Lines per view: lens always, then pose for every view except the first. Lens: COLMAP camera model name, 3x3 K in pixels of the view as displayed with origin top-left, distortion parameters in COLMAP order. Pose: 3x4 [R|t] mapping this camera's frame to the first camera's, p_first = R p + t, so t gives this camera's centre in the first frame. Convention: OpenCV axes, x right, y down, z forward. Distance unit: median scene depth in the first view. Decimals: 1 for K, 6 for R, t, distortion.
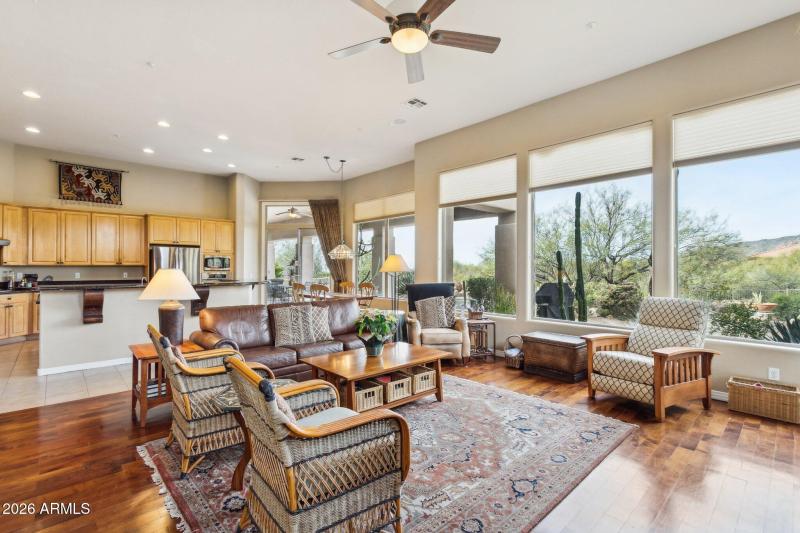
lens RADIAL K [[375.2, 0, 400.0], [0, 375.2, 266.5], [0, 0, 1]] dist [-0.002214, 0.000296]
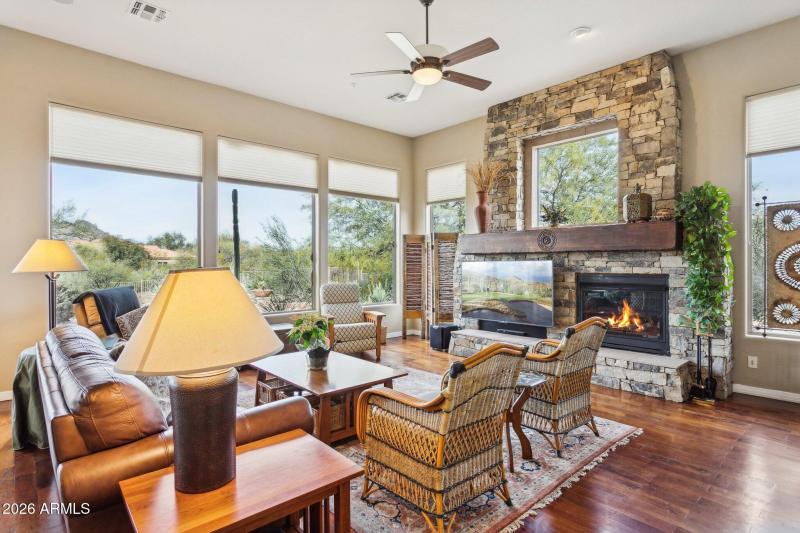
lens RADIAL K [[422.1, 0, 400.0], [0, 422.1, 266.5], [0, 0, 1]] dist [0.001643, 0.001405]
pose [[0.007570, -0.009468, 0.999927, -0.832358], [-0.001008, 0.999955, 0.009475, 0.001695], [-0.999971, -0.001079, 0.007560, 0.665057]]
